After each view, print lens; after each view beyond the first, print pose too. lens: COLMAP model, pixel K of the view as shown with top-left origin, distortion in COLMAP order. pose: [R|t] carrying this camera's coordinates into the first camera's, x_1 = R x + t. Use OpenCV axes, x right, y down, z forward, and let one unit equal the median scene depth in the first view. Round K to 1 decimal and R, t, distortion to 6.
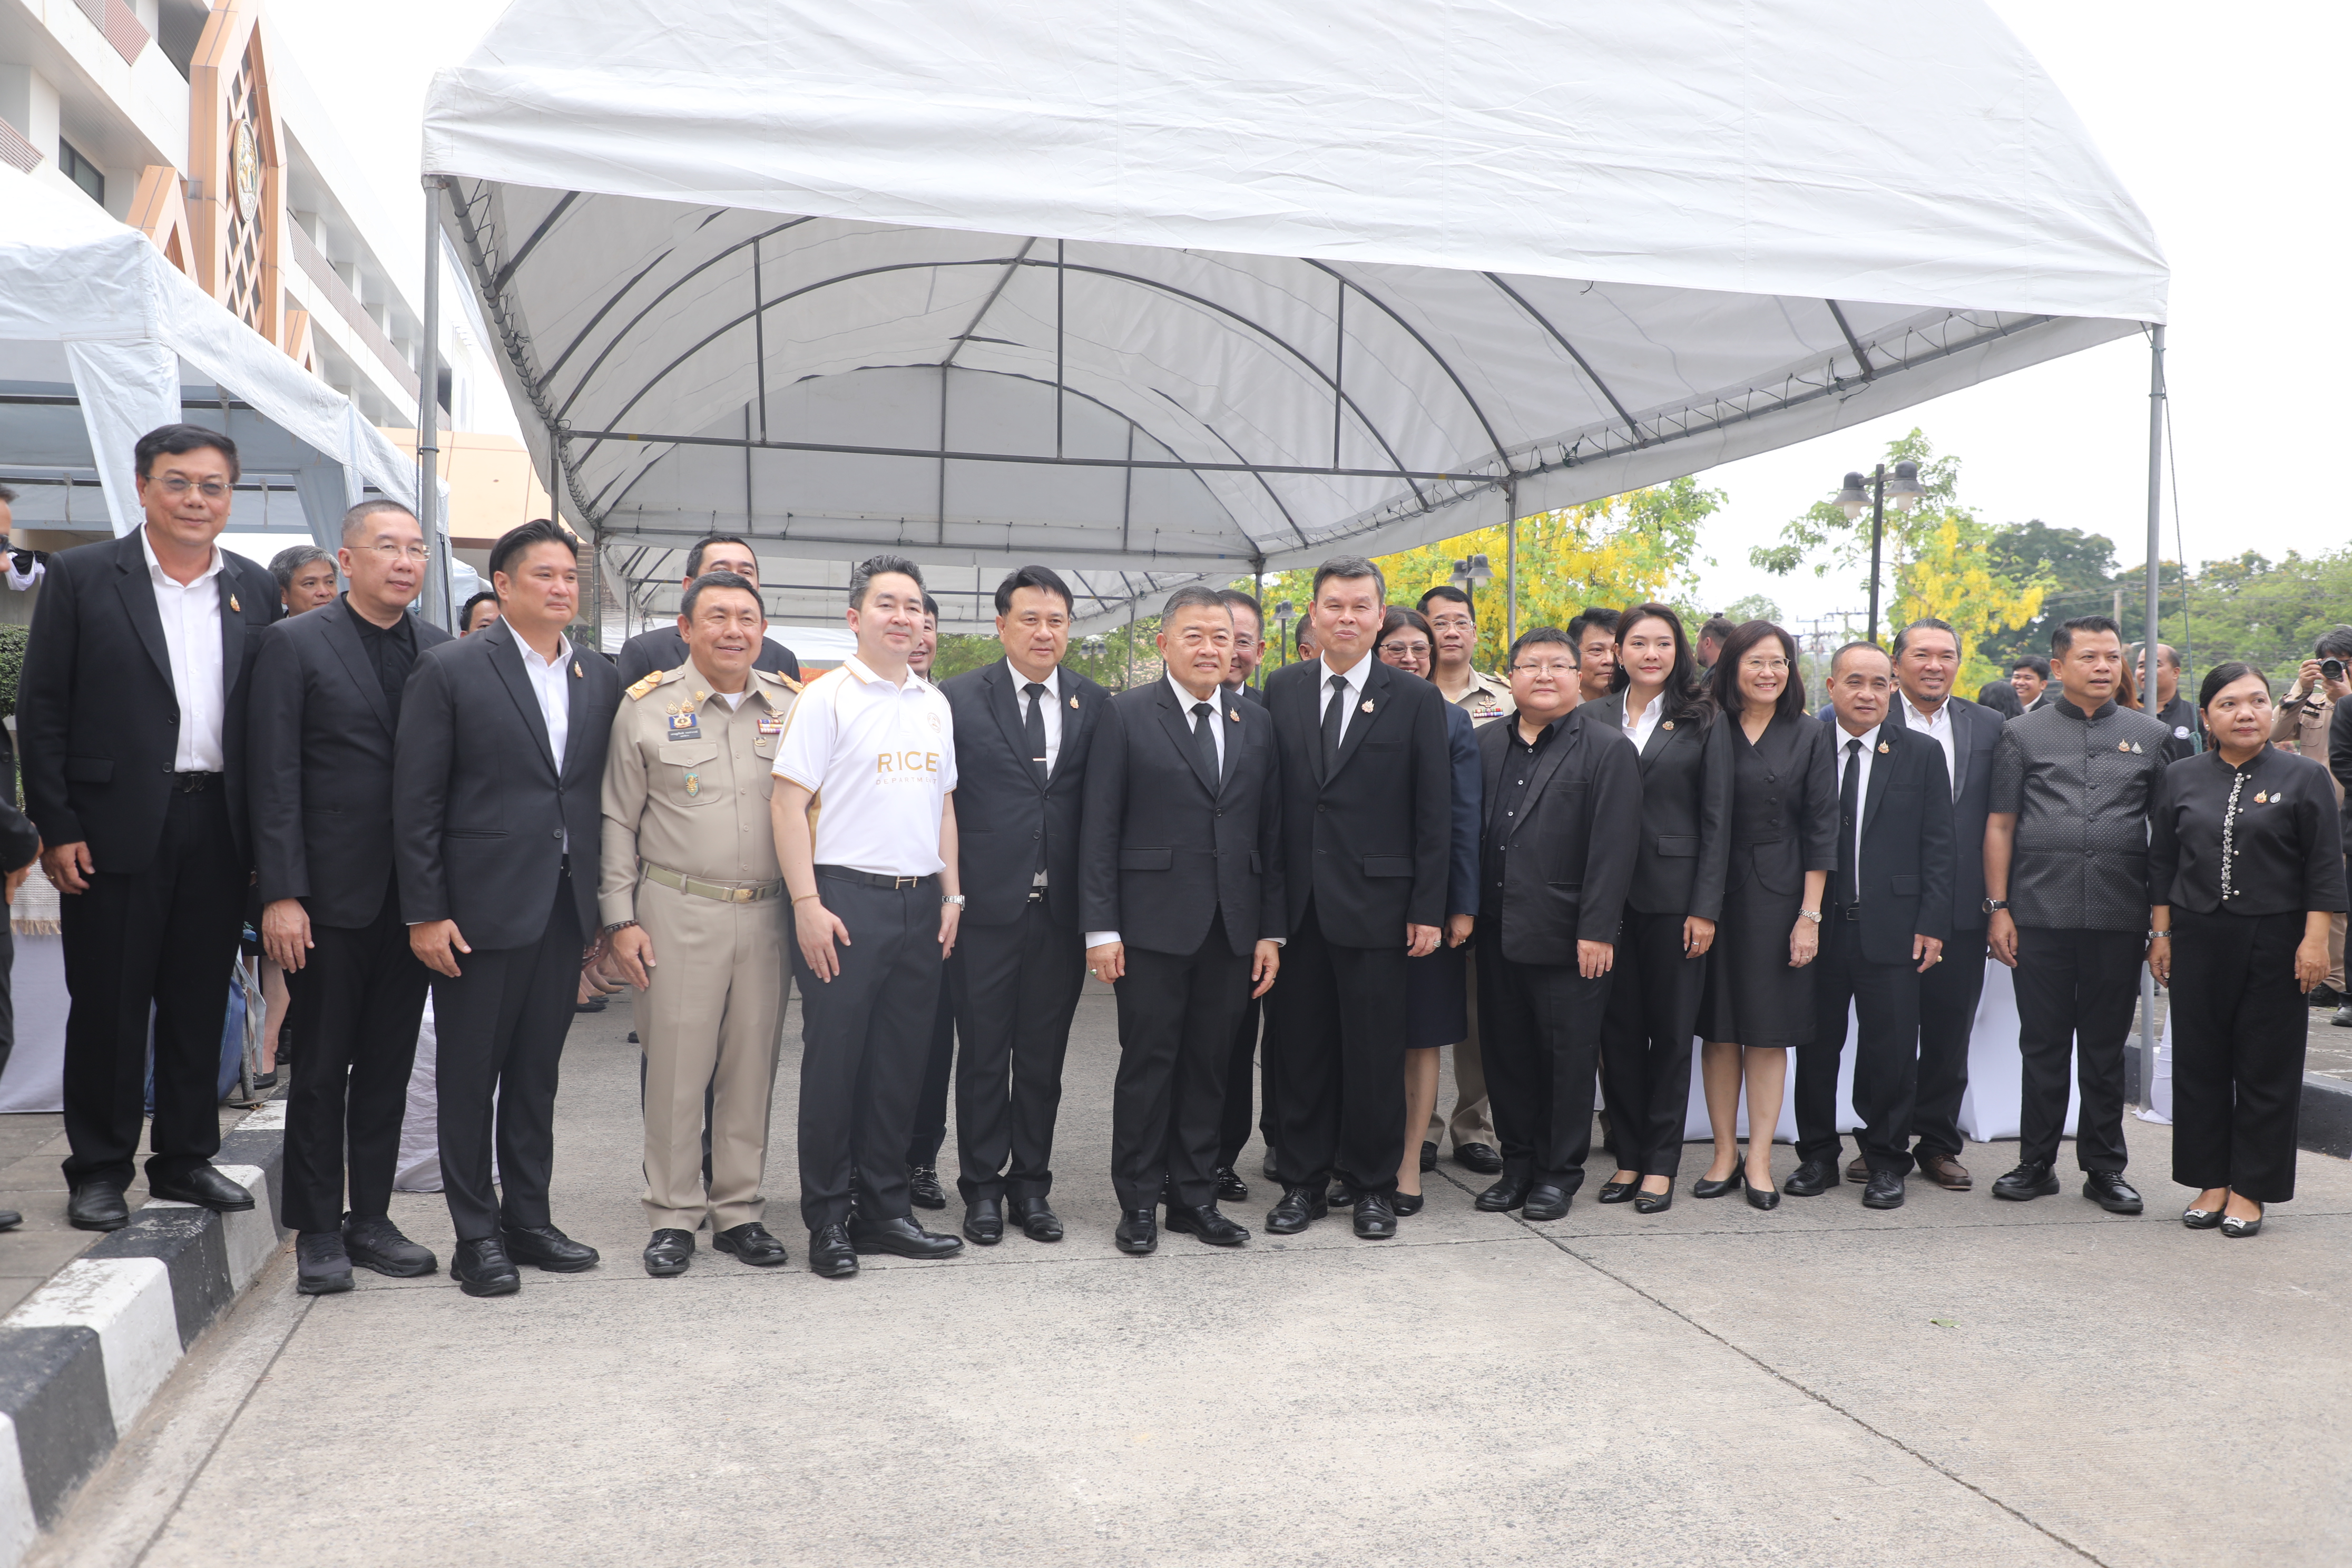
lens RADIAL K [[2128.3, 0, 1176.0], [0, 2128.3, 784.0], [0, 0, 1]] dist [0.006365, 0.011028]
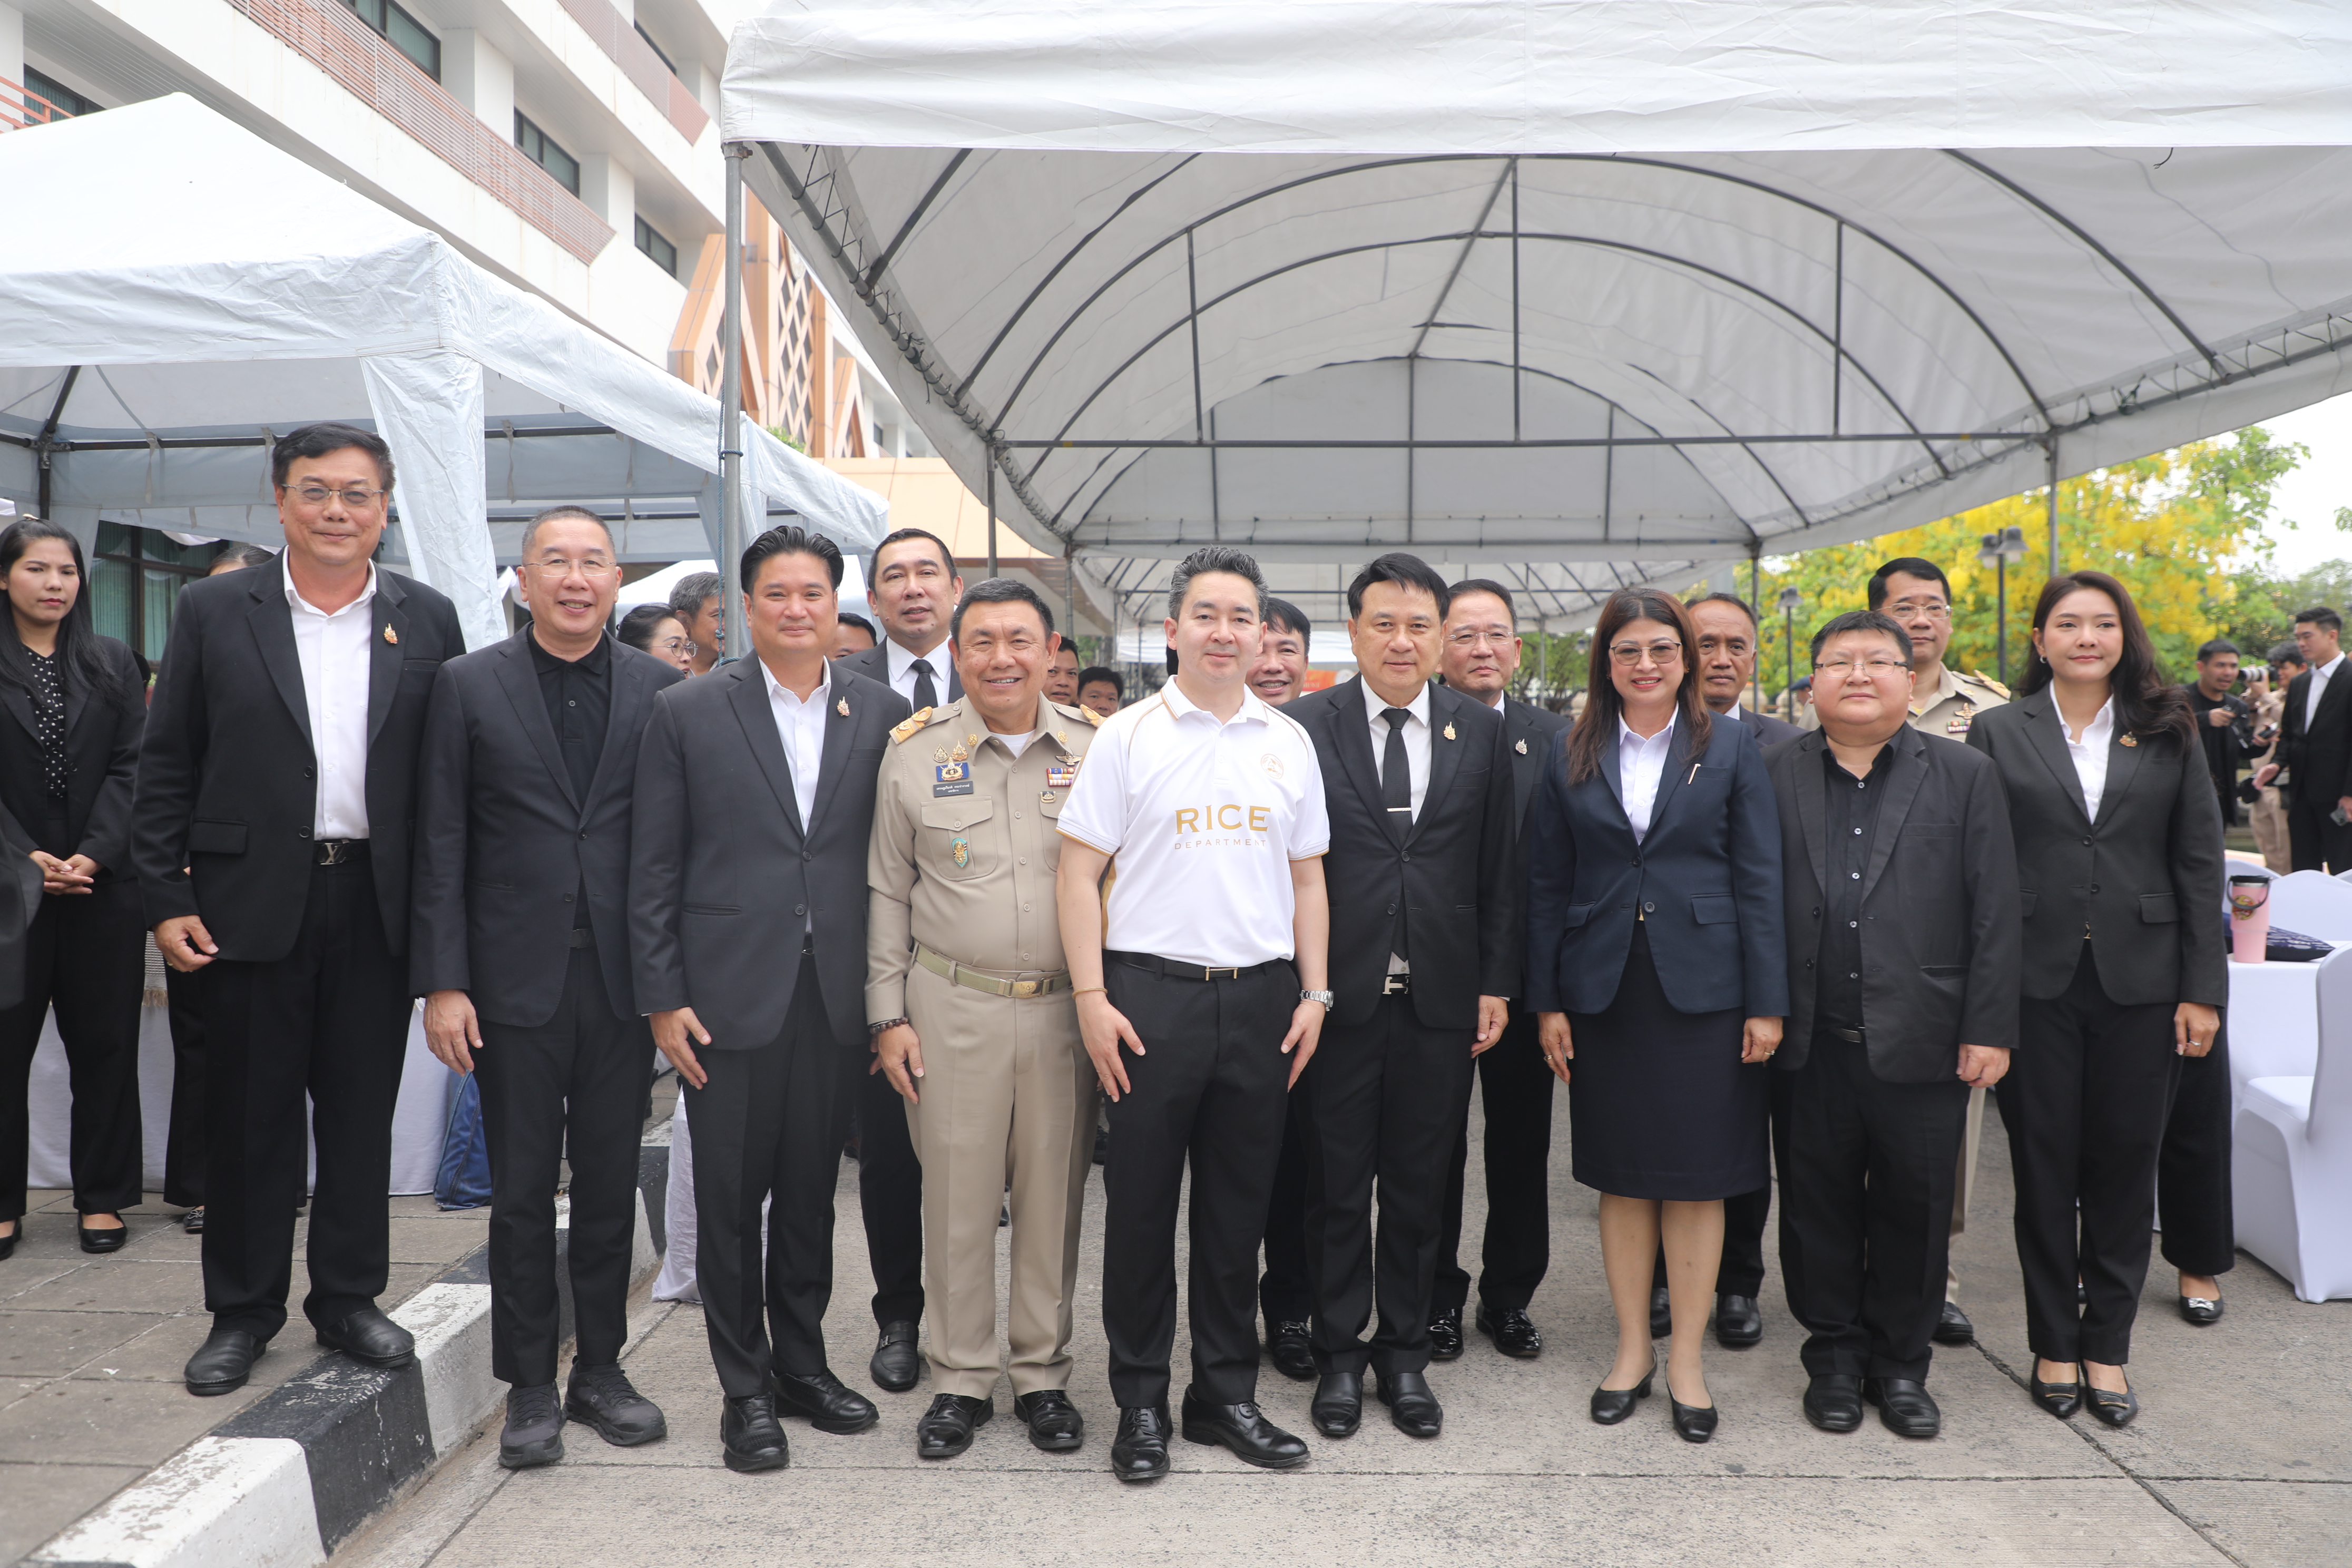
lens RADIAL K [[1945.0, 0, 1169.9], [0, 1945.0, 769.9], [0, 0, 1]] dist [0.003001, 0.002963]
pose [[0.964357, -0.014090, -0.264231, 0.022618], [0.014268, 0.999897, -0.001244, -0.013653], [0.264221, -0.002571, 0.964459, 0.167461]]
